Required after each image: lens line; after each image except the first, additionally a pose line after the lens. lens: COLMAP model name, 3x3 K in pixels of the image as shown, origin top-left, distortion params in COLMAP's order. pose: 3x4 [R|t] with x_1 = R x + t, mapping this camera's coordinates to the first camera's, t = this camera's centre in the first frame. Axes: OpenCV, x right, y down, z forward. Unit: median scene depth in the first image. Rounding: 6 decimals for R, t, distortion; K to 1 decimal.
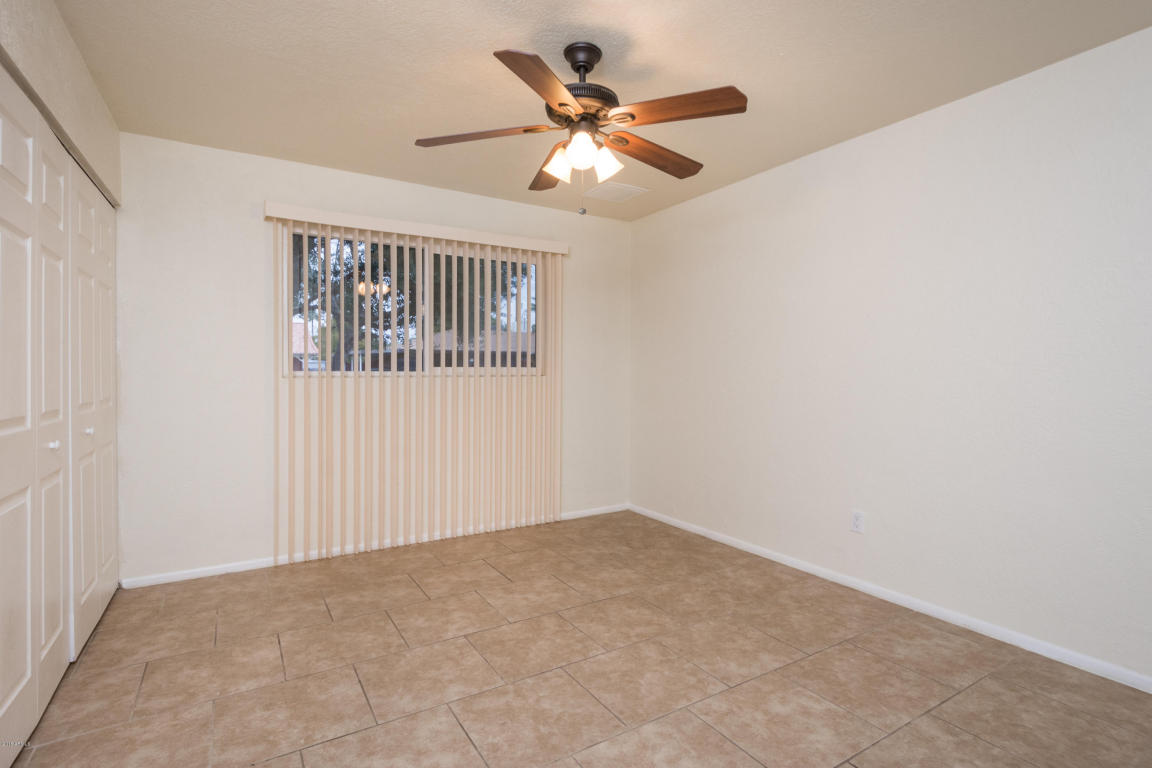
lens RADIAL K [[535.9, 0, 577.2], [0, 535.9, 374.8], [0, 0, 1]] dist [0.007126, -0.004404]
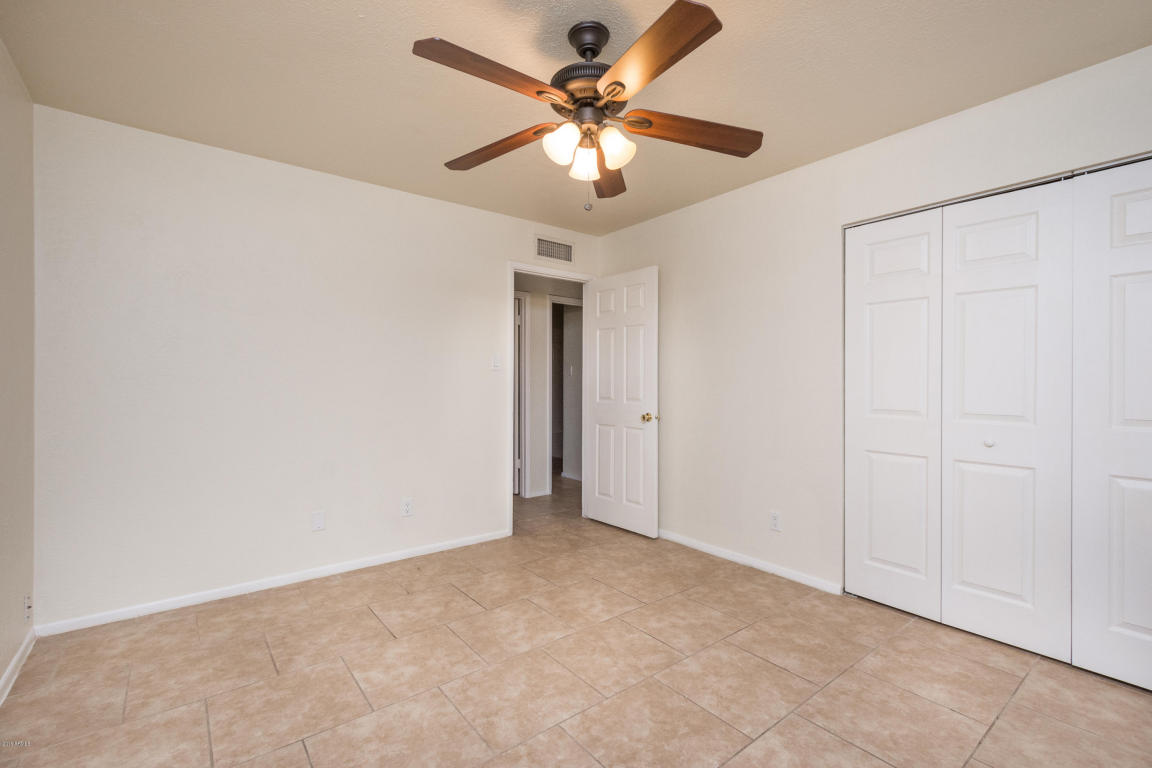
lens RADIAL K [[514.4, 0, 579.9], [0, 514.4, 380.2], [0, 0, 1]] dist [0.003537, 0.000012]
pose [[-0.991860, -0.005848, -0.127196, 0.143512], [-0.006344, 0.999974, 0.003492, -0.012446], [0.127173, 0.004271, -0.991871, 2.007427]]
